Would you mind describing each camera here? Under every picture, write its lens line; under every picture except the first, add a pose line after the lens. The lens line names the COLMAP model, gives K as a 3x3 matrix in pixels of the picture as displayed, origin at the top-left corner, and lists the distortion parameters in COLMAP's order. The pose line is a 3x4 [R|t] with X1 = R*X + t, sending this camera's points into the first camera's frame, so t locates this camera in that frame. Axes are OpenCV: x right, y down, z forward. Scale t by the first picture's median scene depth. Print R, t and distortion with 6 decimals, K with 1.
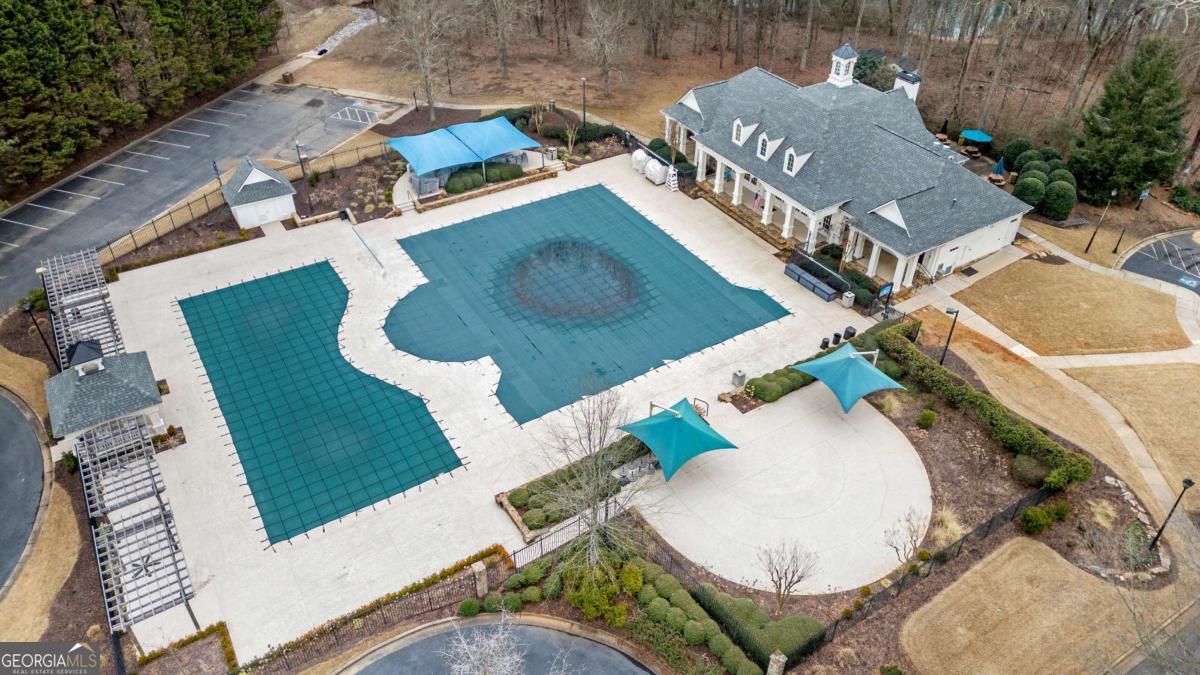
lens RADIAL K [[798.1, 0, 598.5], [0, 798.1, 336.2], [0, 0, 1]] dist [0.048460, 0.000597]
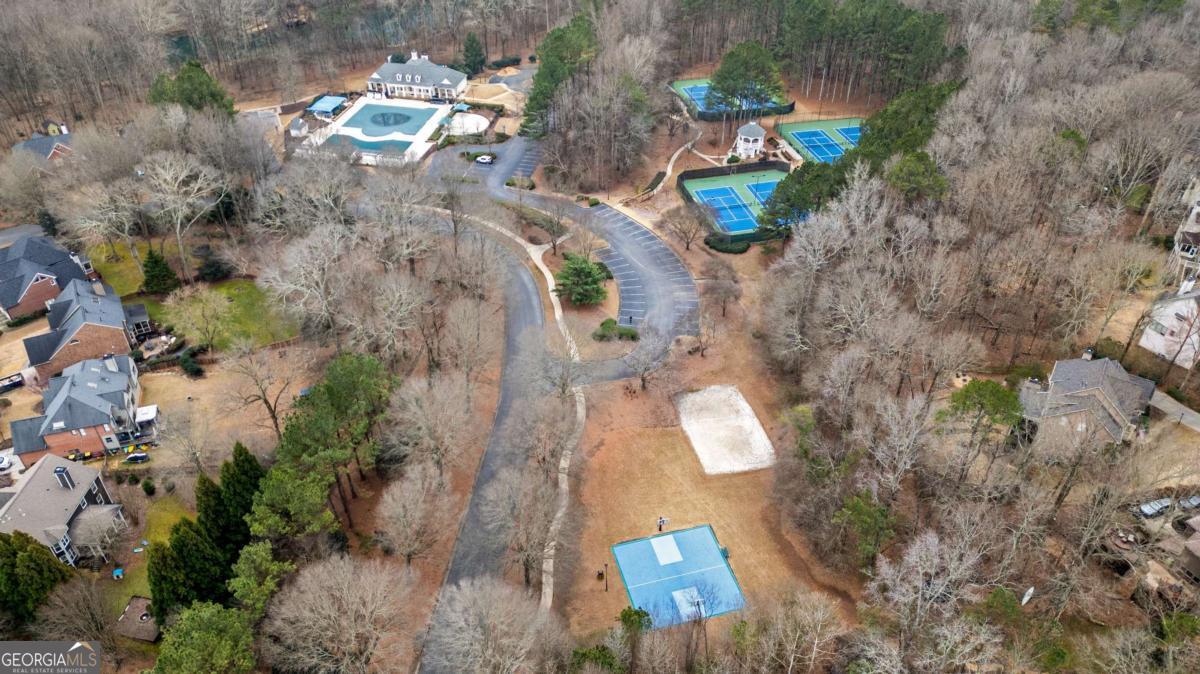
lens RADIAL K [[798.1, 0, 599.7], [0, 798.1, 338.3], [0, 0, 1]] dist [0.048460, 0.000597]
pose [[0.669032, -0.452800, 0.589379, -2.118039], [0.464143, 0.873892, 0.144512, 0.765741], [-0.580489, 0.176873, 0.794826, -2.525388]]
